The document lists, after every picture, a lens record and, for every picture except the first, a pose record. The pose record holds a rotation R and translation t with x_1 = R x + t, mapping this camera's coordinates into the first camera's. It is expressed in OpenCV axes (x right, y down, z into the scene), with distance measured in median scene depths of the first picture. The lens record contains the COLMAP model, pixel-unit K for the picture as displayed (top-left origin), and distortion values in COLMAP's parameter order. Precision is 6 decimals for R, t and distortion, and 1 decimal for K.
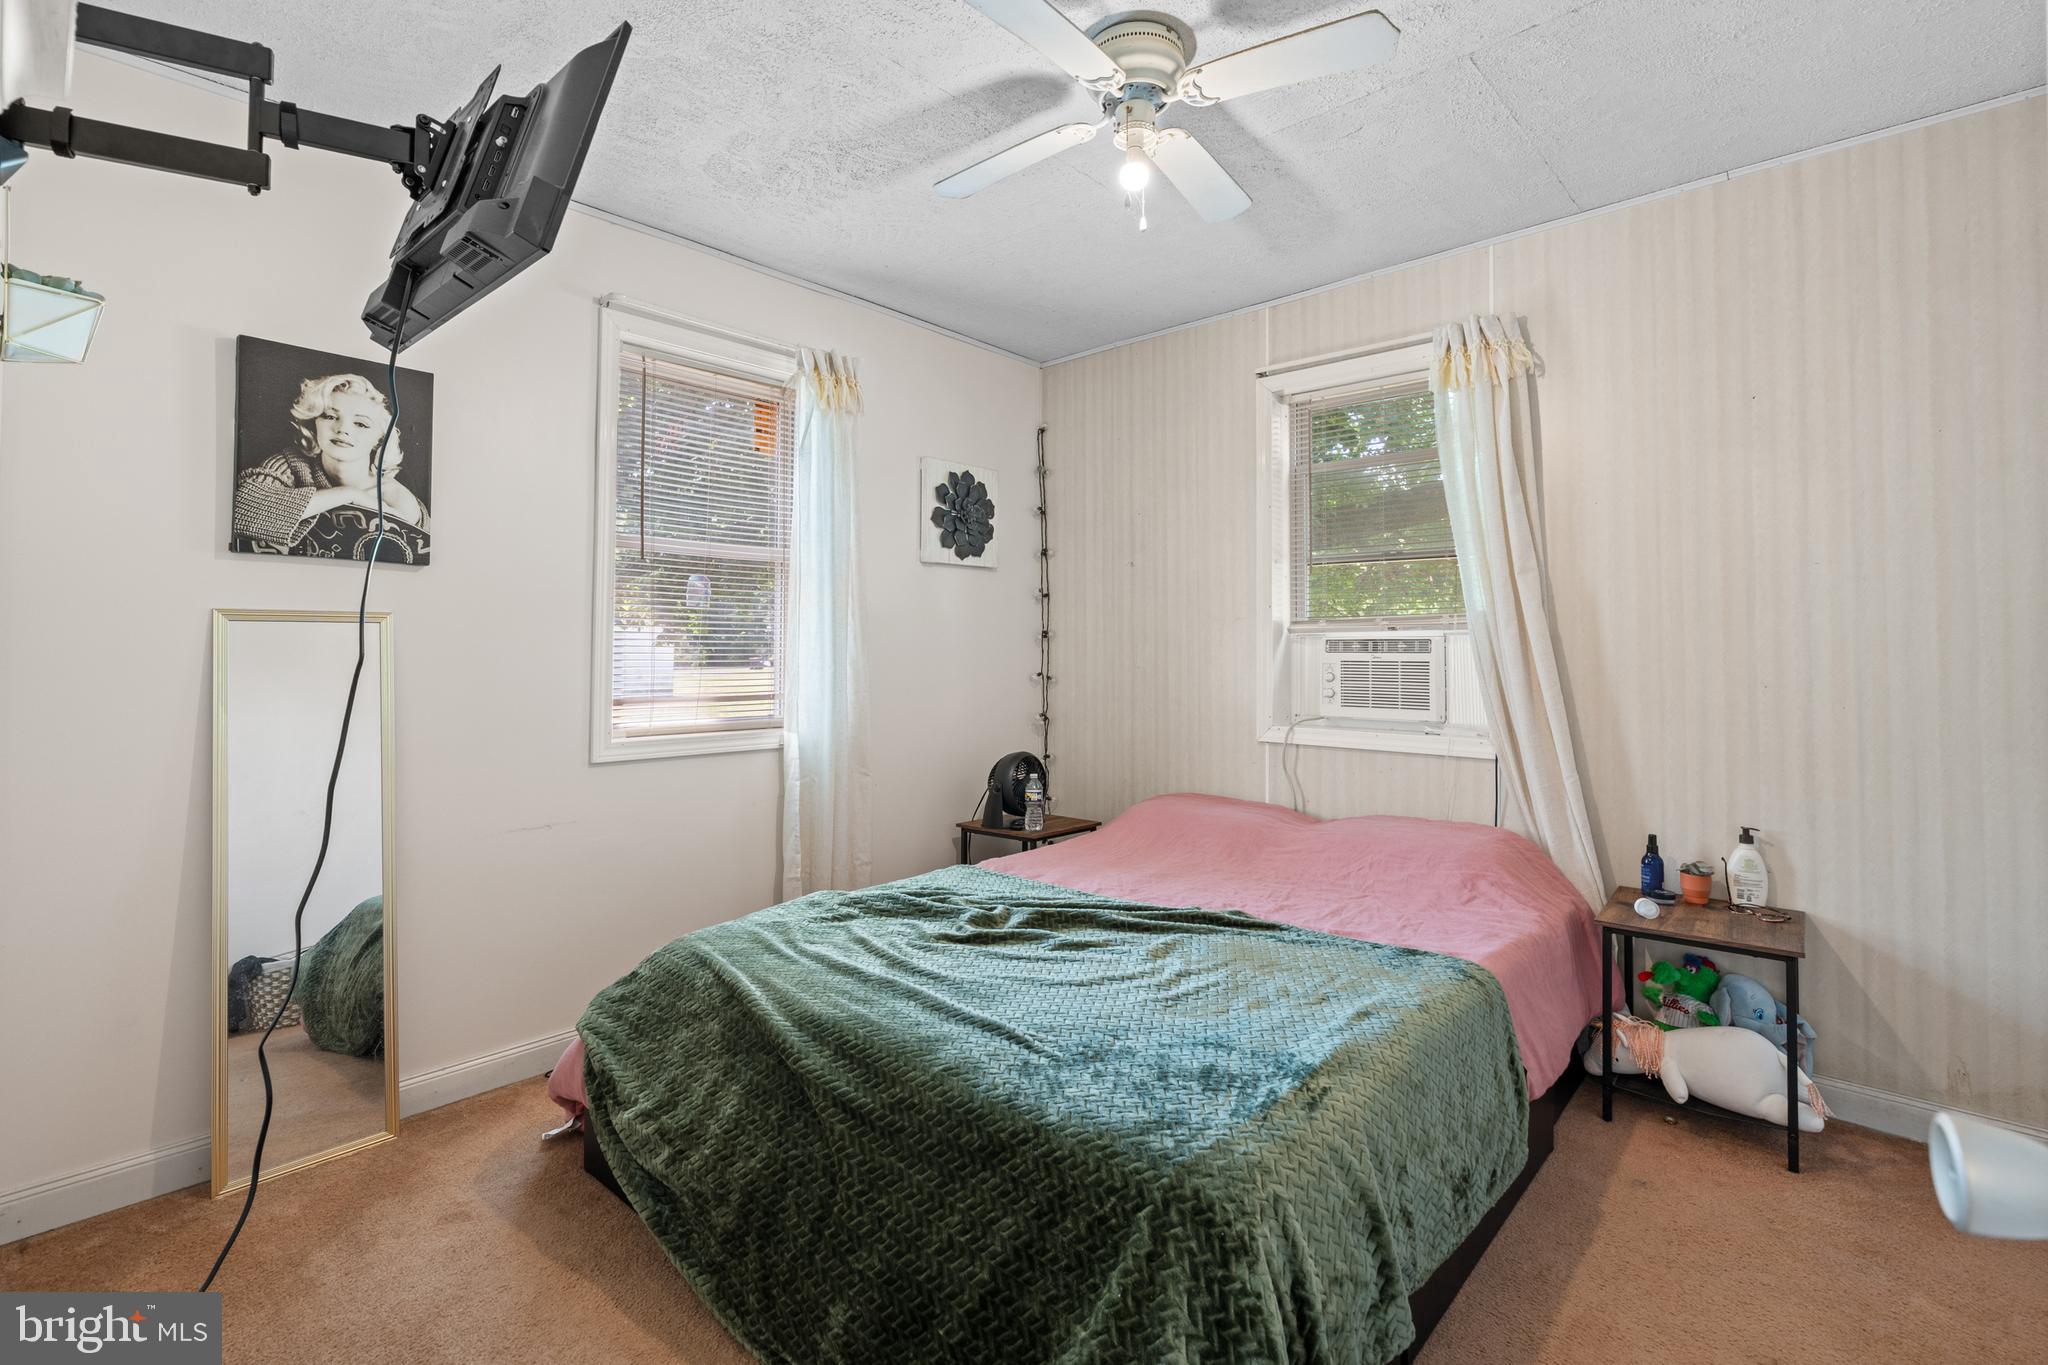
lens RADIAL K [[943.5, 0, 1027.0], [0, 943.5, 636.8], [0, 0, 1]] dist [-0.001453, 0.000208]
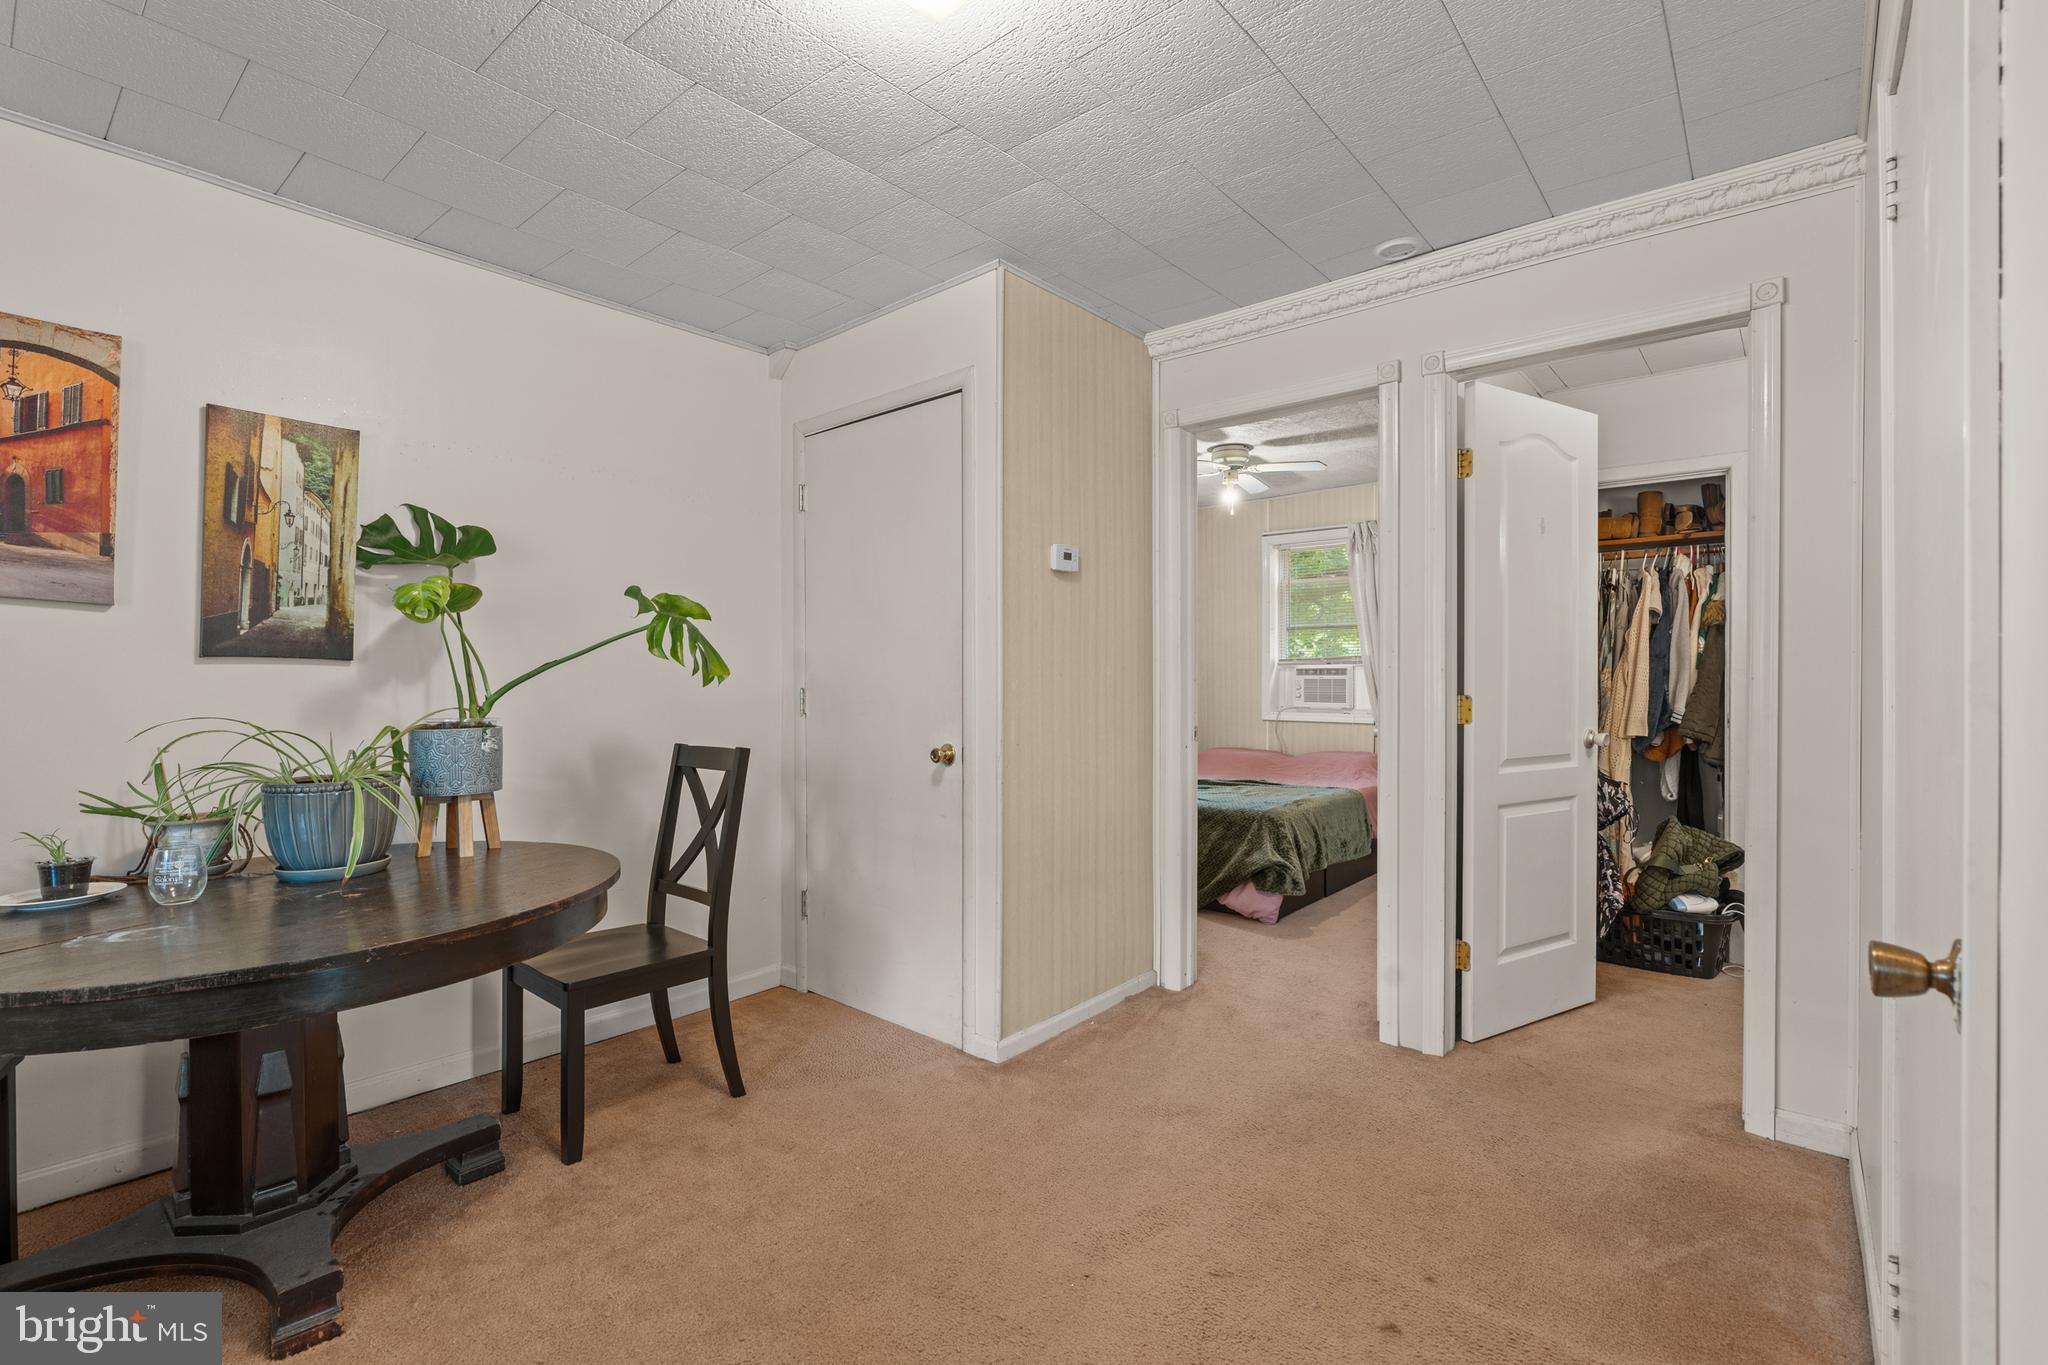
lens RADIAL K [[922.2, 0, 1027.1], [0, 922.2, 674.5], [0, 0, 1]] dist [-0.004151, 0.000993]
pose [[0.999340, 0.000689, 0.036318, -0.345780], [-0.001147, 0.999920, 0.012588, -0.009262], [-0.036307, -0.012622, 0.999261, -0.992428]]
